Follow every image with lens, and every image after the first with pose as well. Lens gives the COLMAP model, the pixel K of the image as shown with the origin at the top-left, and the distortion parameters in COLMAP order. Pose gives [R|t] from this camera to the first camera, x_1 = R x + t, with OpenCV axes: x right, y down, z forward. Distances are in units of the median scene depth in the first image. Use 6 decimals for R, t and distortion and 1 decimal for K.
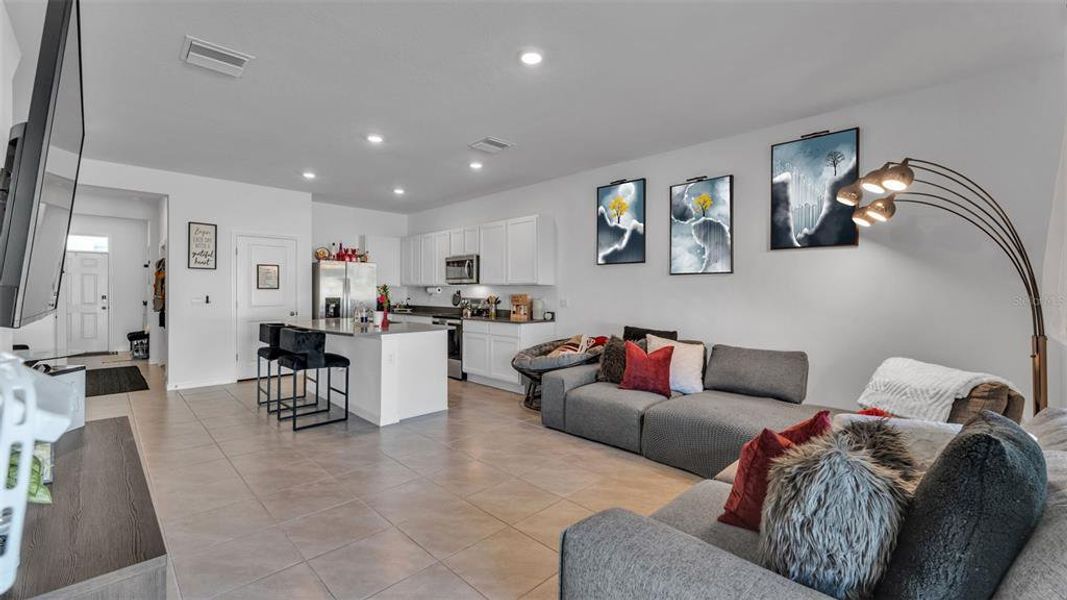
lens RADIAL K [[429.7, 0, 543.1], [0, 429.7, 286.1], [0, 0, 1]] dist [-0.002615, 0.000401]
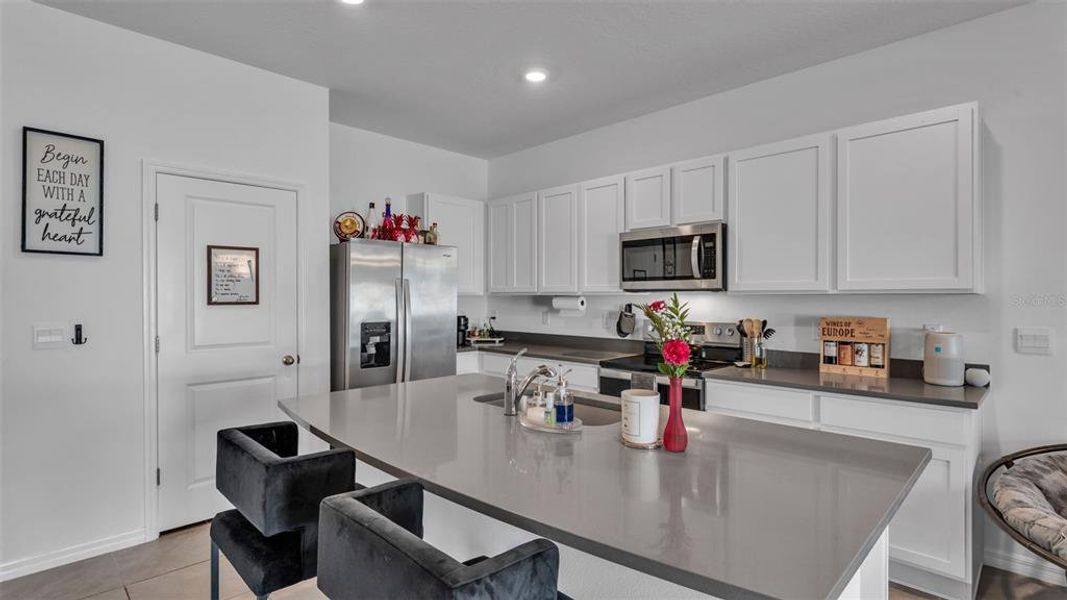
lens RADIAL K [[502.4, 0, 538.7], [0, 502.4, 290.5], [0, 0, 1]] dist [-0.000485, -0.000139]
pose [[0.999991, -0.003173, 0.002824, -0.320635], [0.003175, 0.999995, -0.000555, -0.005522], [-0.002823, 0.000564, 0.999996, 0.473724]]
